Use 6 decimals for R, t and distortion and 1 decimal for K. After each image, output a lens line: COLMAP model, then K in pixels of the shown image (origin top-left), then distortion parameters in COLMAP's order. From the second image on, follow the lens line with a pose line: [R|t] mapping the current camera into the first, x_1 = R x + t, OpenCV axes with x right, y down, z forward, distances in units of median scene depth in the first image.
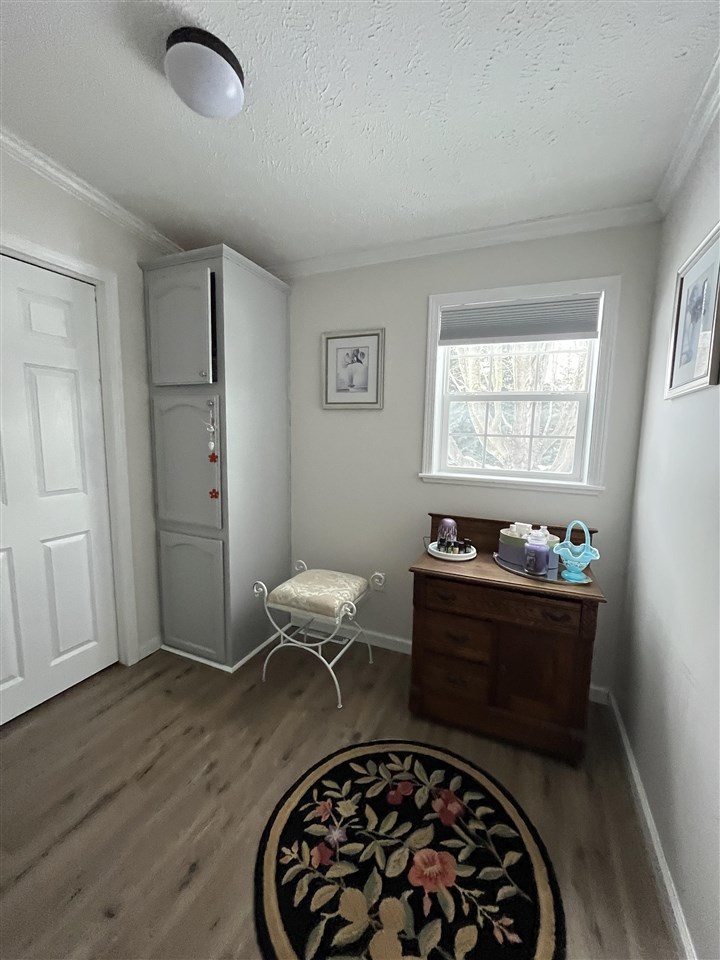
lens RADIAL K [[385.0, 0, 361.4], [0, 385.0, 479.8], [0, 0, 1]] dist [-0.000613, -0.000411]
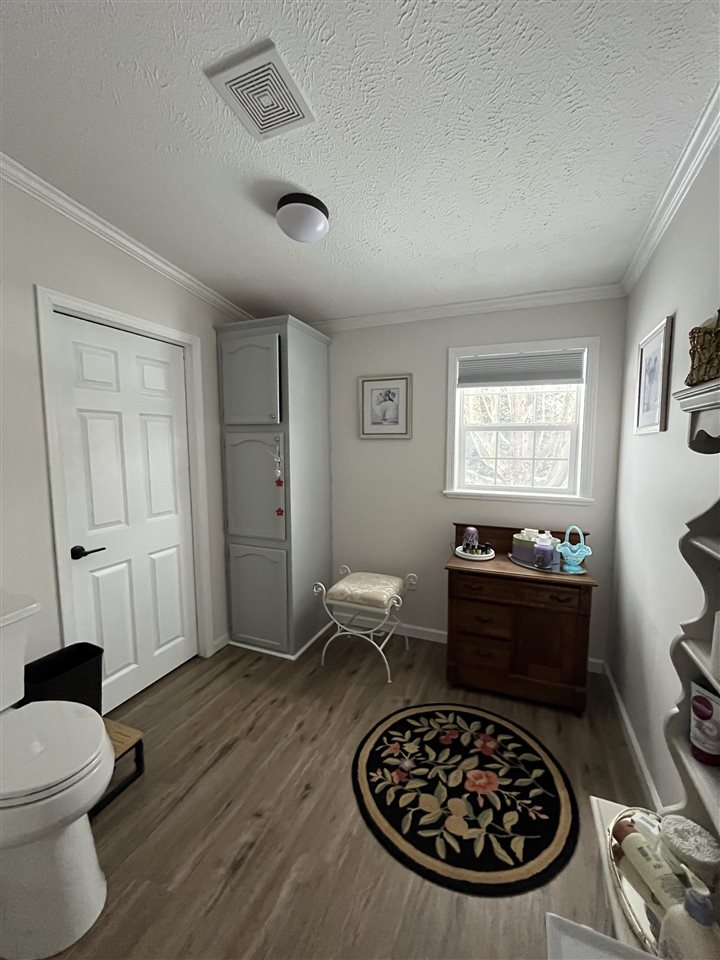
lens RADIAL K [[385.0, 0, 361.7], [0, 385.0, 480.9], [0, 0, 1]] dist [-0.000613, -0.000411]
pose [[0.999499, -0.024142, 0.020457, -0.159346], [0.024707, 0.999308, -0.027820, -0.023997], [-0.019771, 0.028312, 0.999404, -0.259983]]
